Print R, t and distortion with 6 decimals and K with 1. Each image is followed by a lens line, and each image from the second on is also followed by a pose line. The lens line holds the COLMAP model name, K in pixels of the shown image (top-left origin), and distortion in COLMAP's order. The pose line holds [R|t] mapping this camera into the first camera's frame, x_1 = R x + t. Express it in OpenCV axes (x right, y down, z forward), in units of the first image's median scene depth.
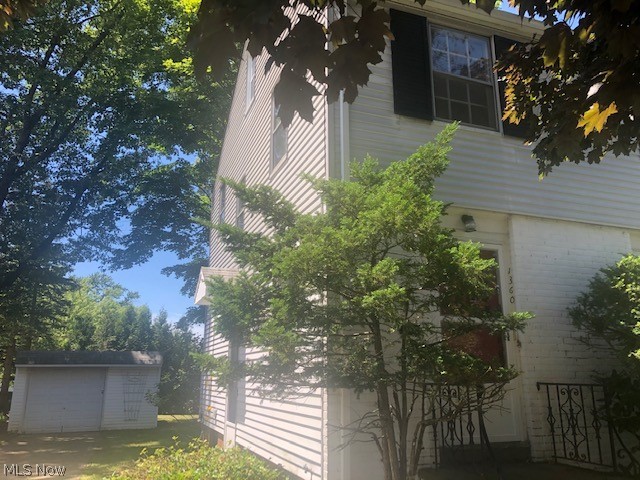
lens RADIAL K [[511.7, 0, 317.5], [0, 511.7, 242.1], [0, 0, 1]] dist [0.008679, -0.001363]
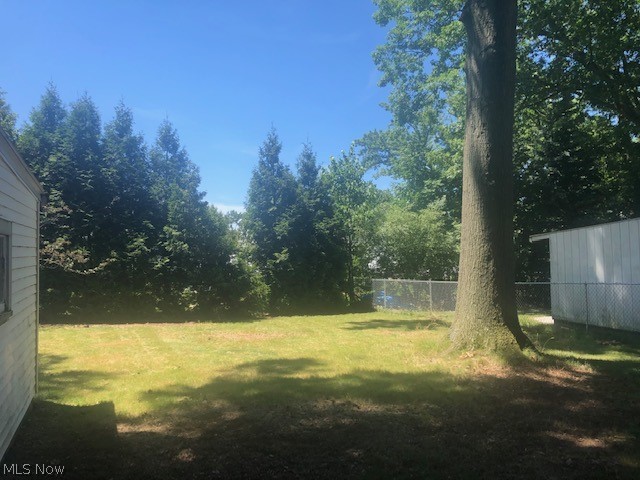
lens RADIAL K [[511.7, 0, 317.5], [0, 511.7, 242.1], [0, 0, 1]] dist [0.008679, -0.001363]
pose [[0.999542, 0.001567, 0.030237, -0.142312], [-0.008800, 0.970589, 0.240581, 0.146342], [-0.028970, -0.240737, 0.970158, 0.530517]]
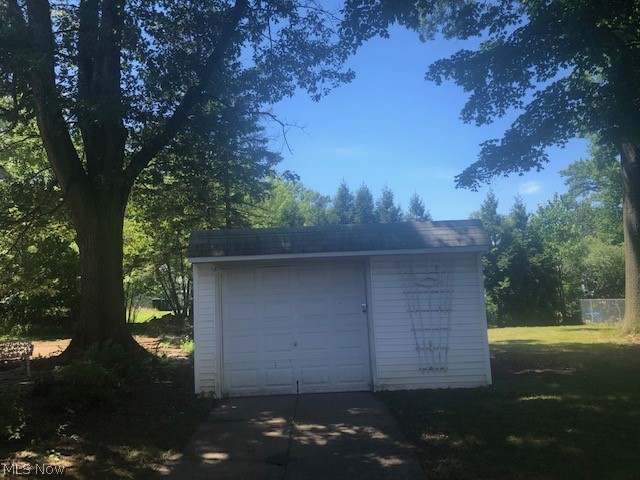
lens RADIAL K [[511.7, 0, 317.5], [0, 511.7, 242.1], [0, 0, 1]] dist [0.008679, -0.001363]
pose [[0.936366, -0.061121, -0.345662, -0.156405], [0.124397, 0.978595, 0.163941, 0.080185], [0.328243, -0.196508, 0.923927, 0.302330]]
